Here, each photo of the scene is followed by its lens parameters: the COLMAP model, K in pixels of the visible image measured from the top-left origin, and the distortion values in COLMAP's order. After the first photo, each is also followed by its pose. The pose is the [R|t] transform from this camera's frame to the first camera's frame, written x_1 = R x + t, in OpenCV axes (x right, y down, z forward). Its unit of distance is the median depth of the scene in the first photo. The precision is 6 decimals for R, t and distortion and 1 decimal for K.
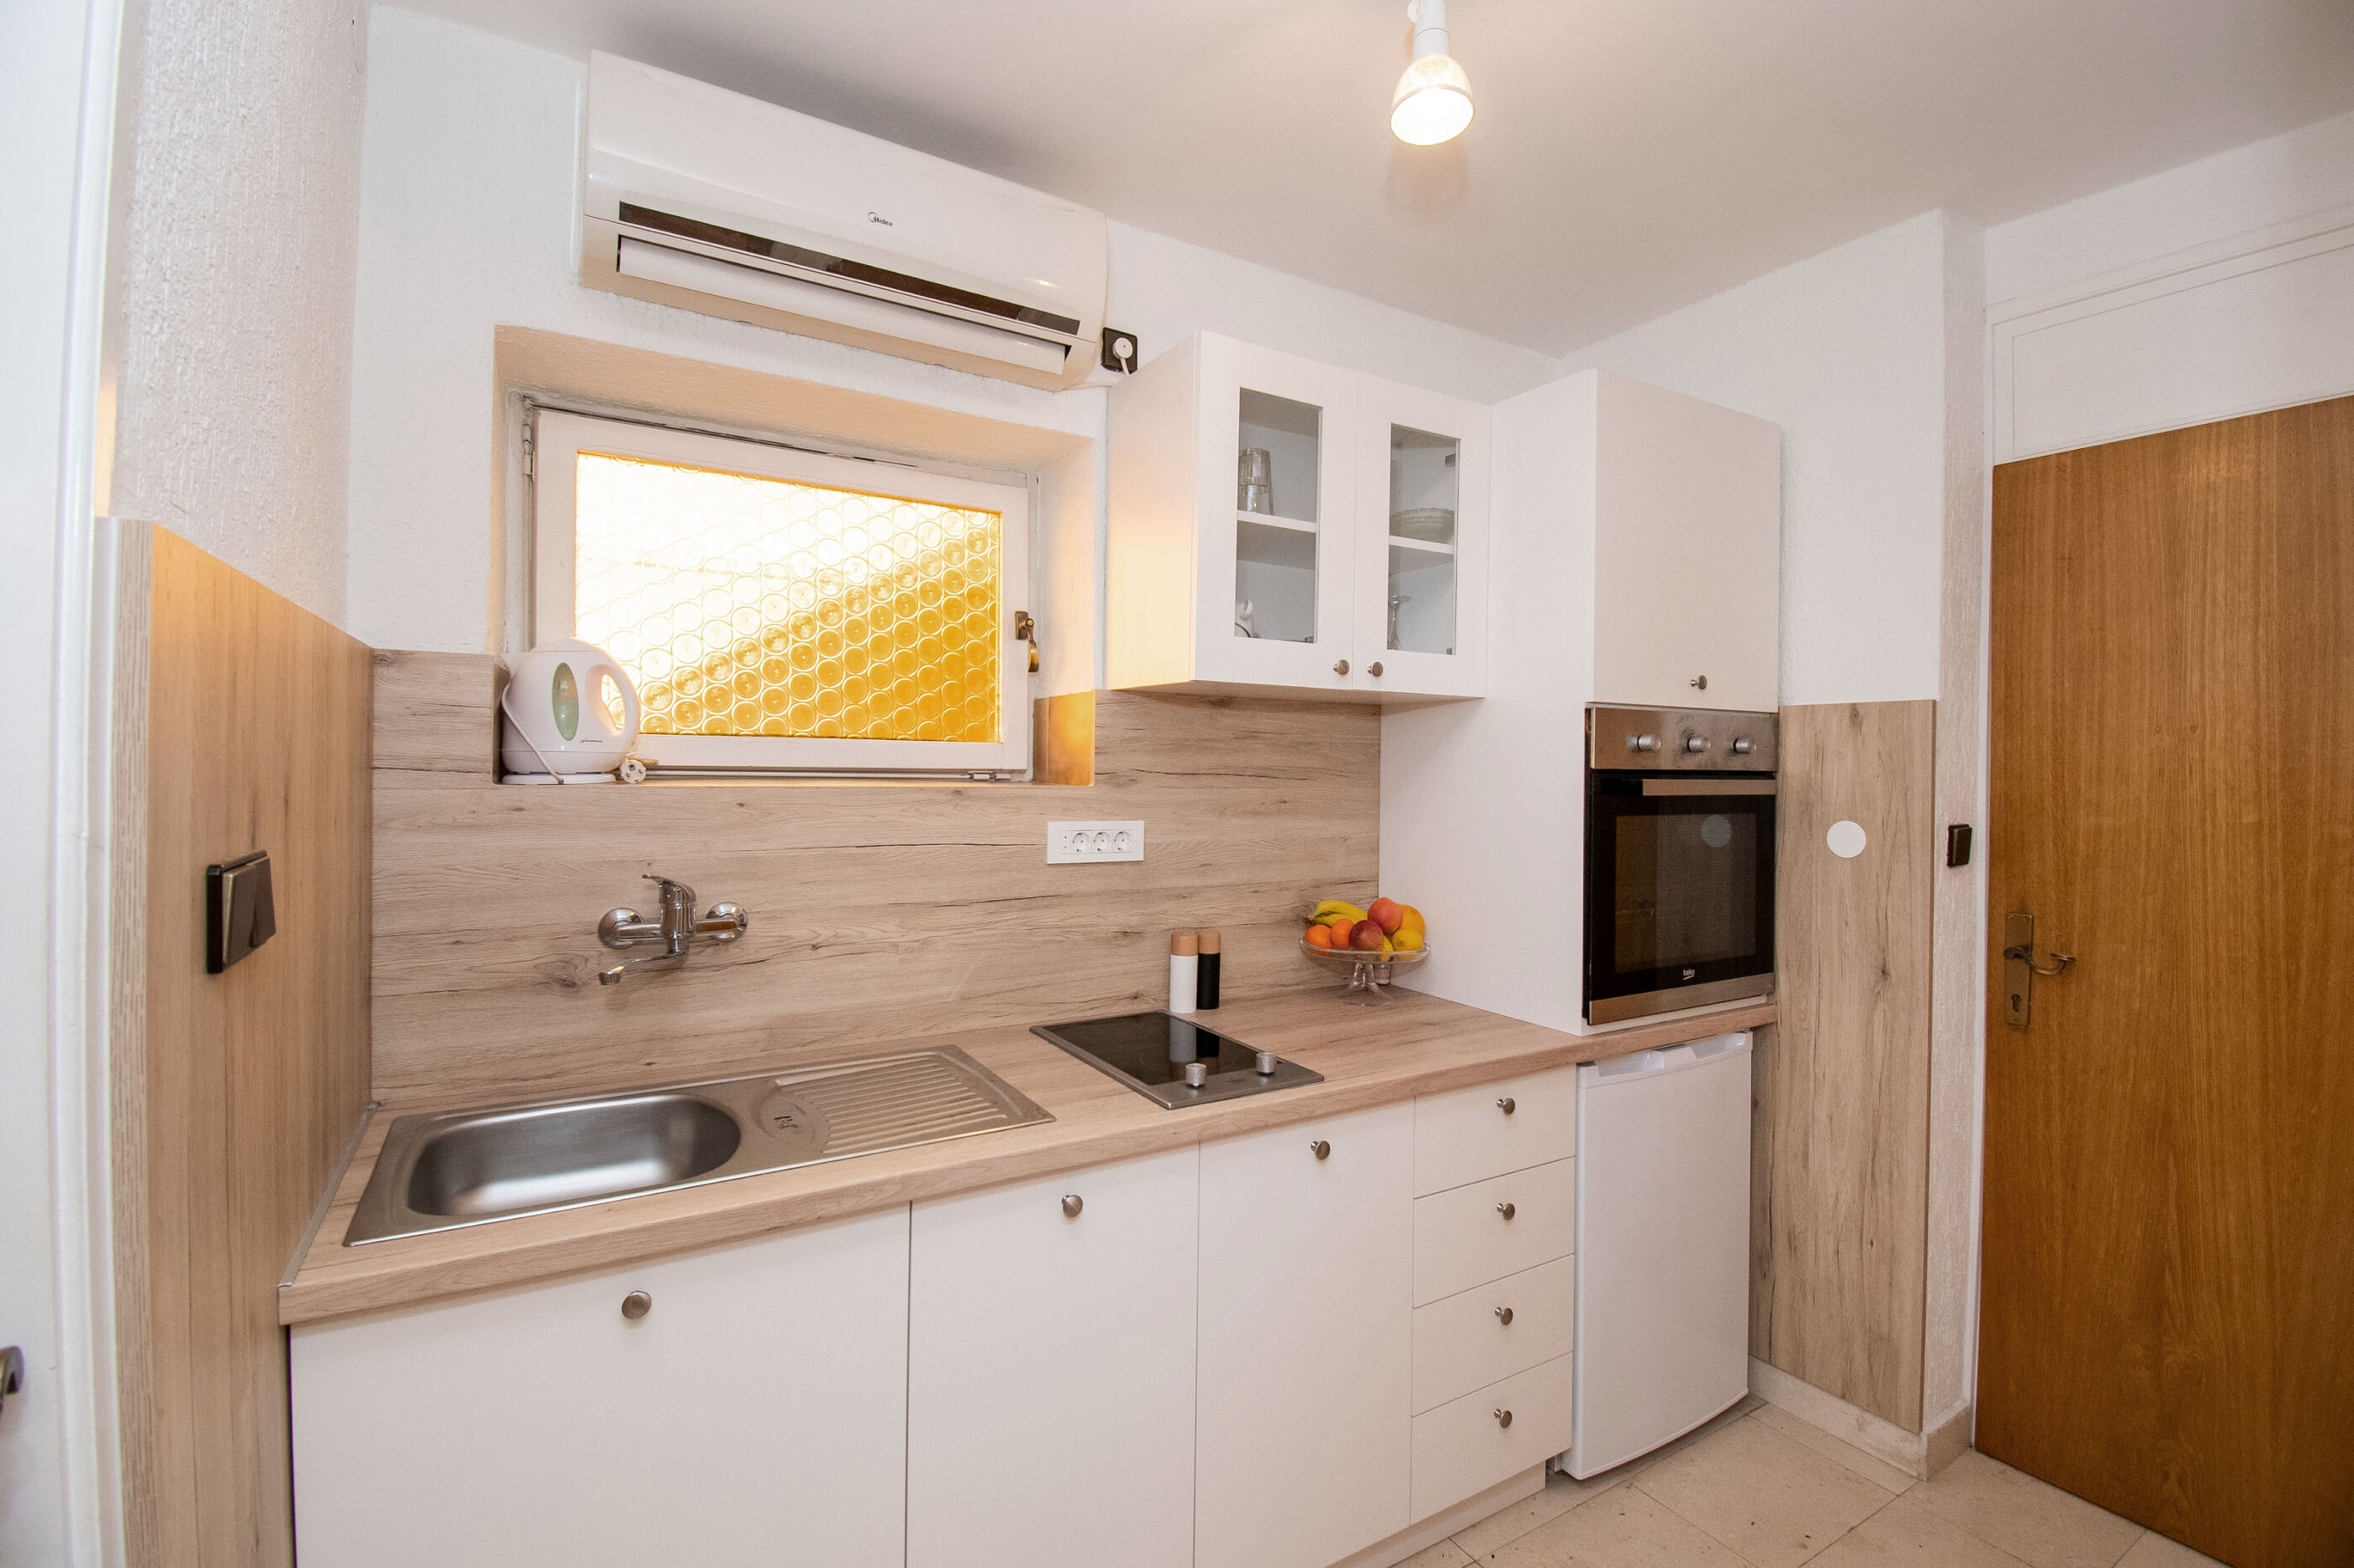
lens RADIAL K [[1057.5, 0, 1150.5], [0, 1057.5, 689.5], [0, 0, 1]] dist [0.004106, -0.016871]
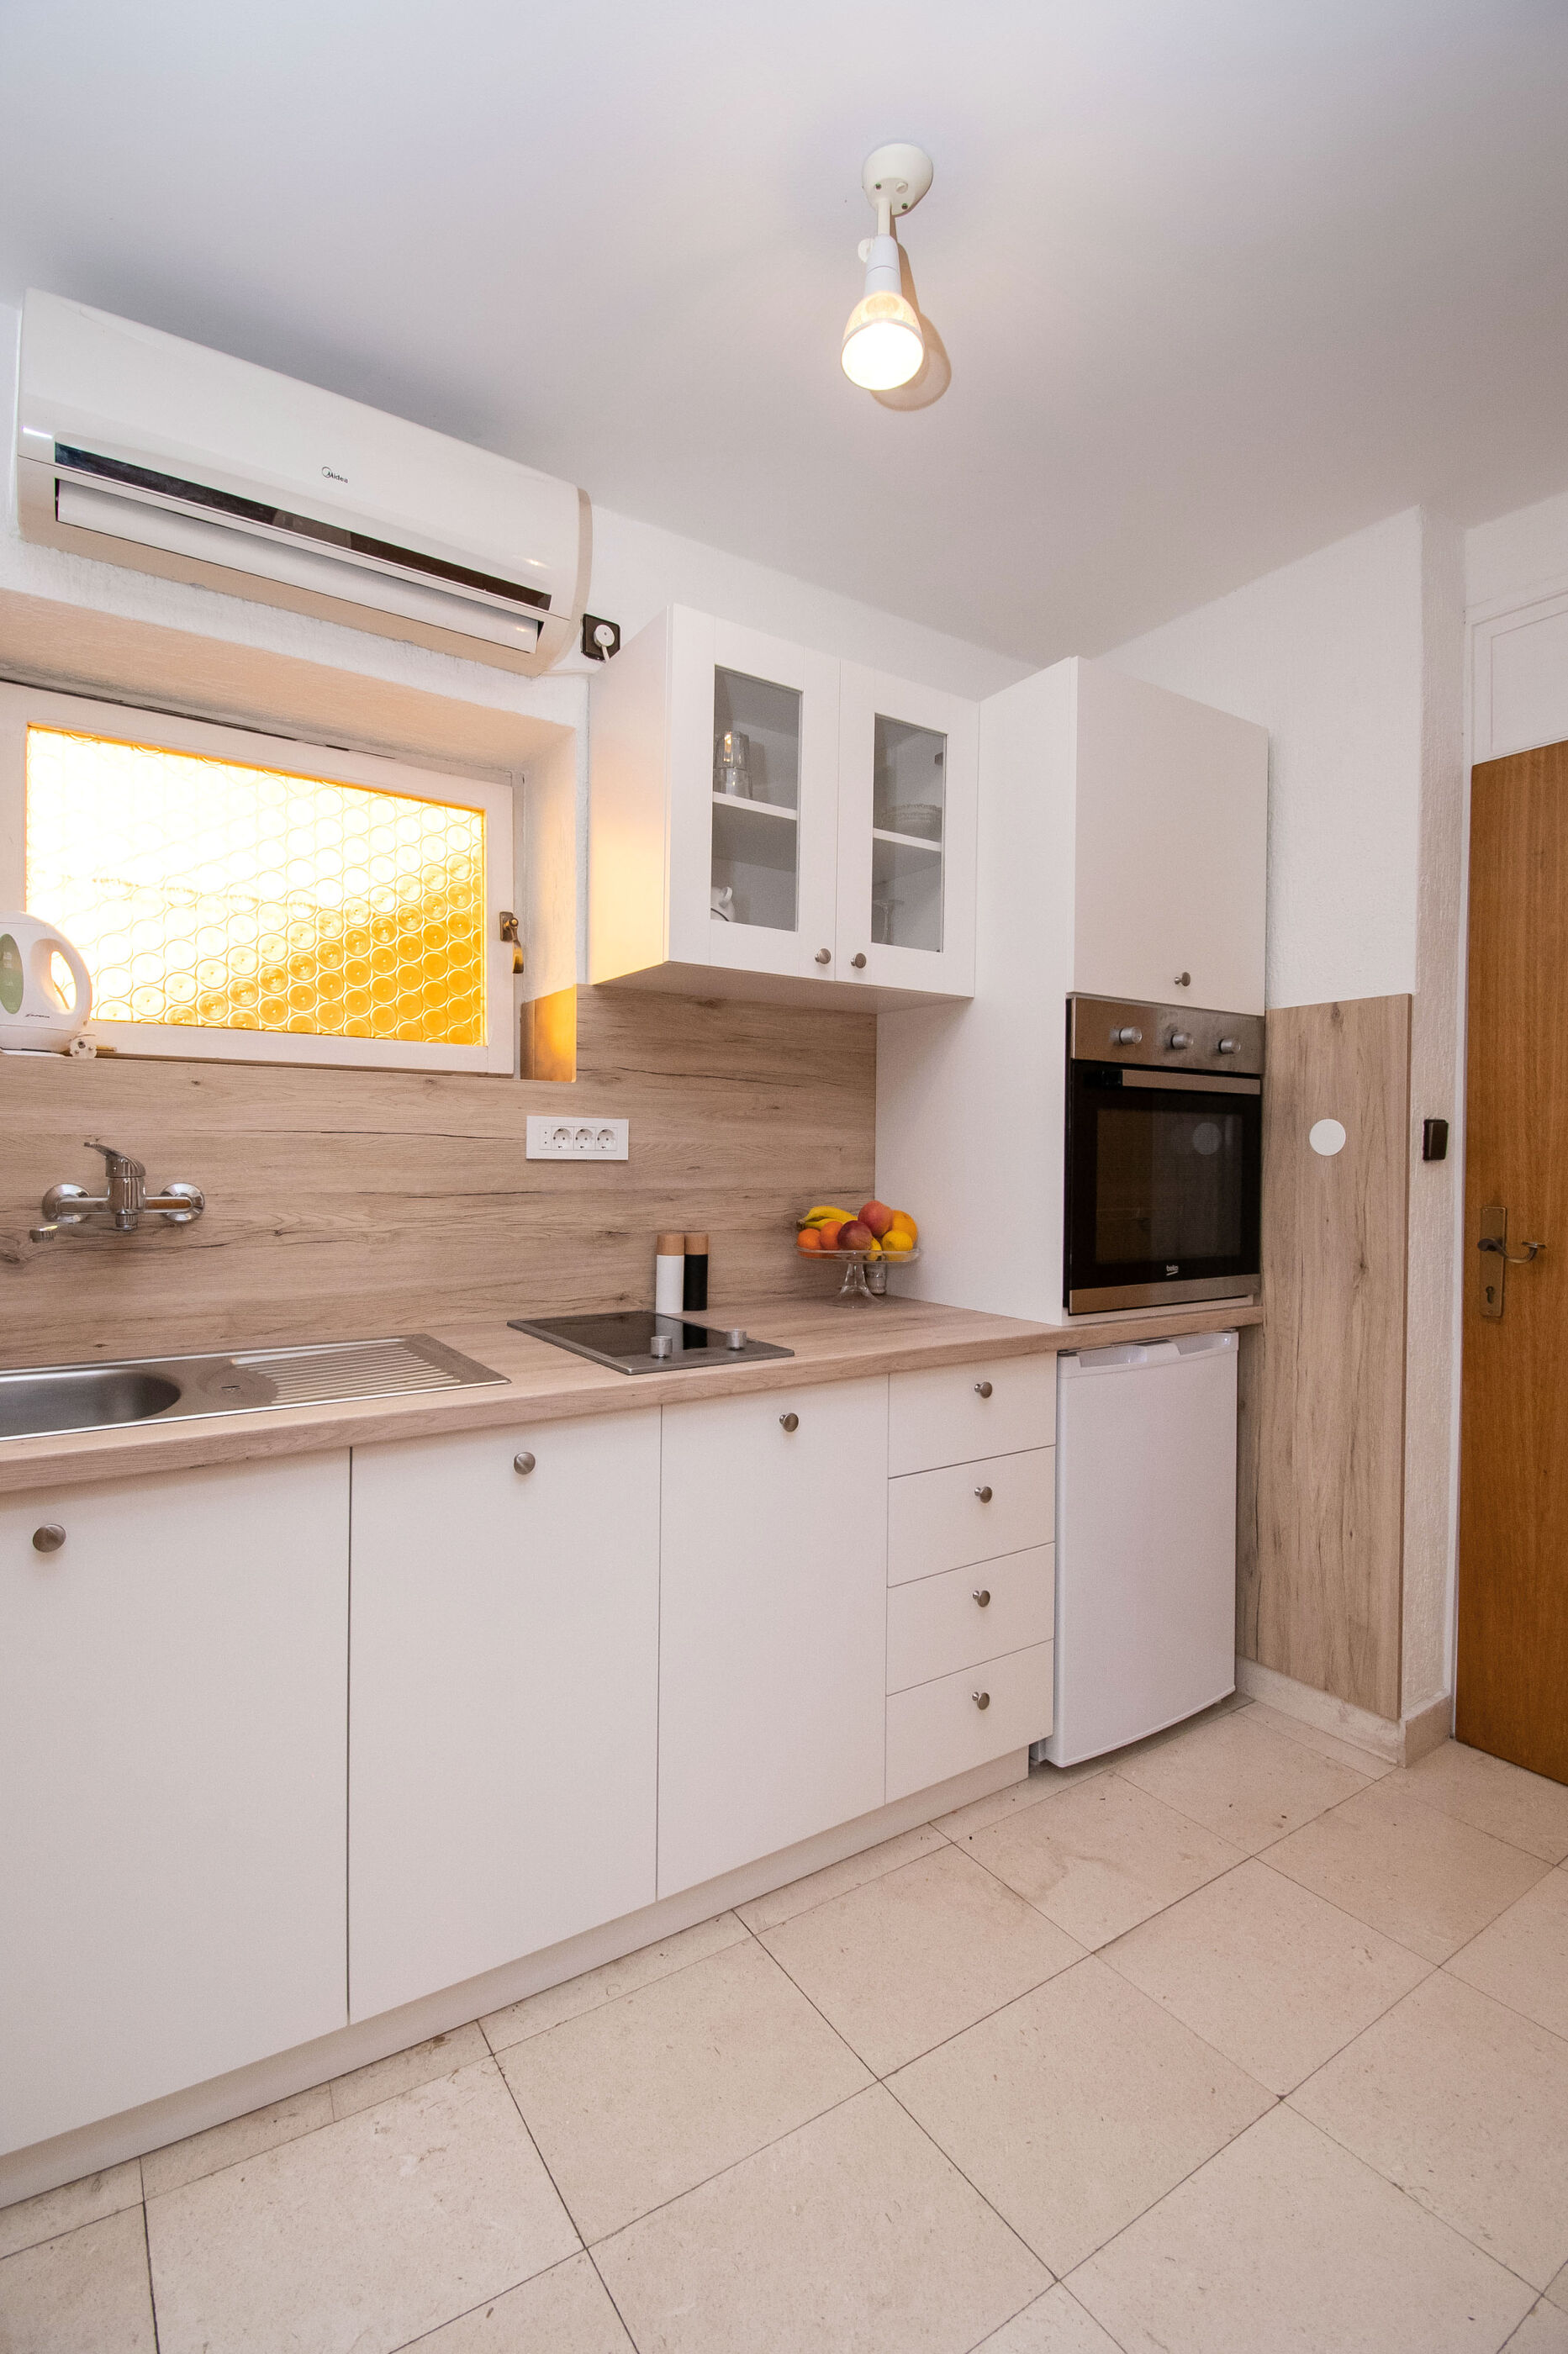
lens RADIAL K [[1057.5, 0, 795.5], [0, 1057.5, 1179.3], [0, 0, 1]] dist [0.004106, -0.016871]
pose [[0.999256, -0.003457, 0.038409, 0.115515], [0.002830, 0.999862, 0.016365, 0.169961], [-0.038460, -0.016244, 0.999128, 0.008350]]
